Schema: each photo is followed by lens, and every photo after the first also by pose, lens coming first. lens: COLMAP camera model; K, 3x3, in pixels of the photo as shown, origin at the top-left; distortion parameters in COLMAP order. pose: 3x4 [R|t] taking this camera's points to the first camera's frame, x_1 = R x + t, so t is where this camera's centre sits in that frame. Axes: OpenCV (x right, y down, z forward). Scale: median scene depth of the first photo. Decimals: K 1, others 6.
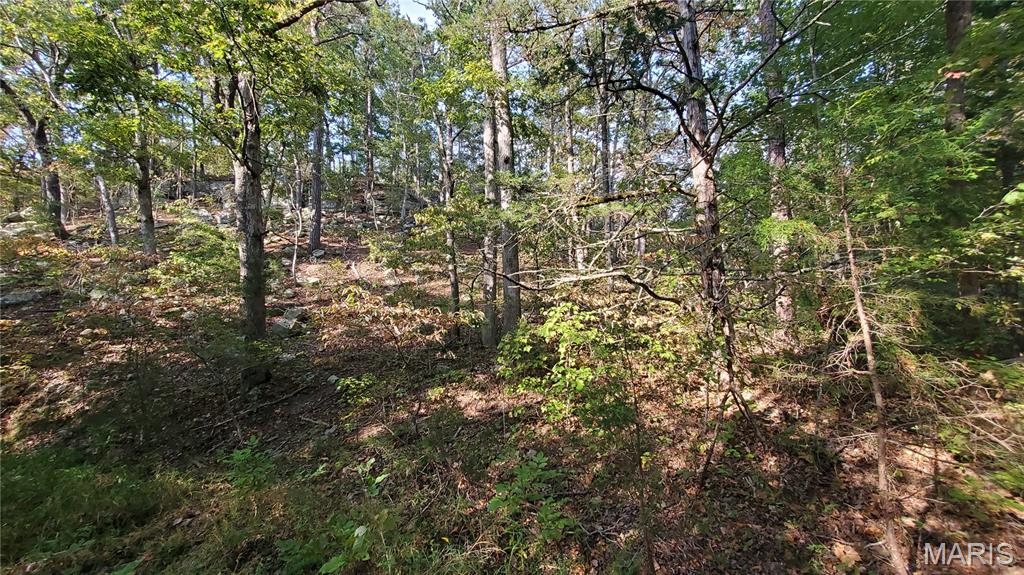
lens RADIAL K [[404.5, 0, 517.6], [0, 404.5, 277.3], [0, 0, 1]] dist [0.002718, -0.003249]
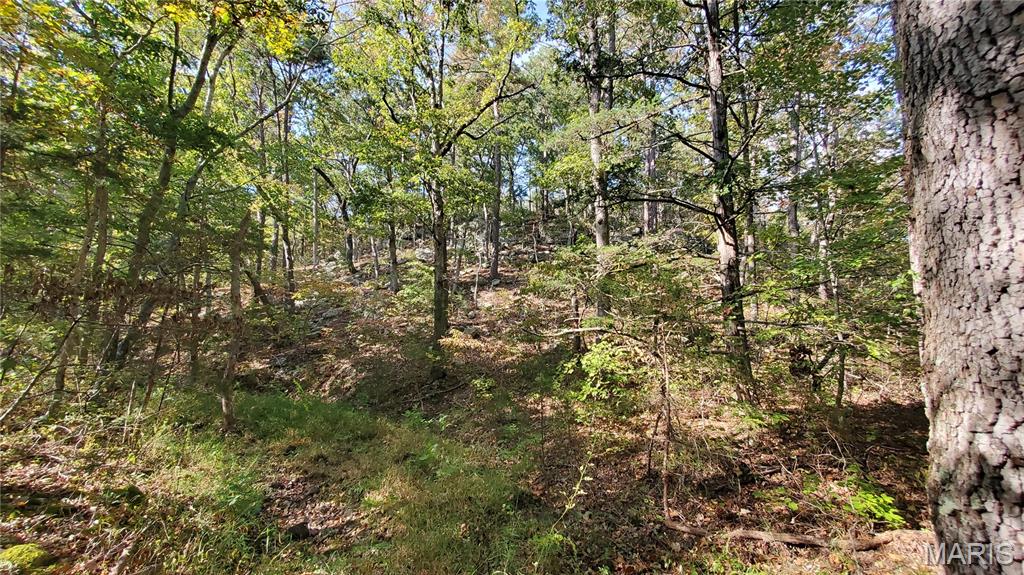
lens RADIAL K [[404.5, 0, 517.6], [0, 404.5, 277.3], [0, 0, 1]] dist [0.002718, -0.003249]
pose [[0.894674, -0.009232, -0.446625, 0.292812], [-0.006200, 0.999434, -0.033077, -0.067443], [0.446677, 0.032362, 0.894110, -0.235401]]
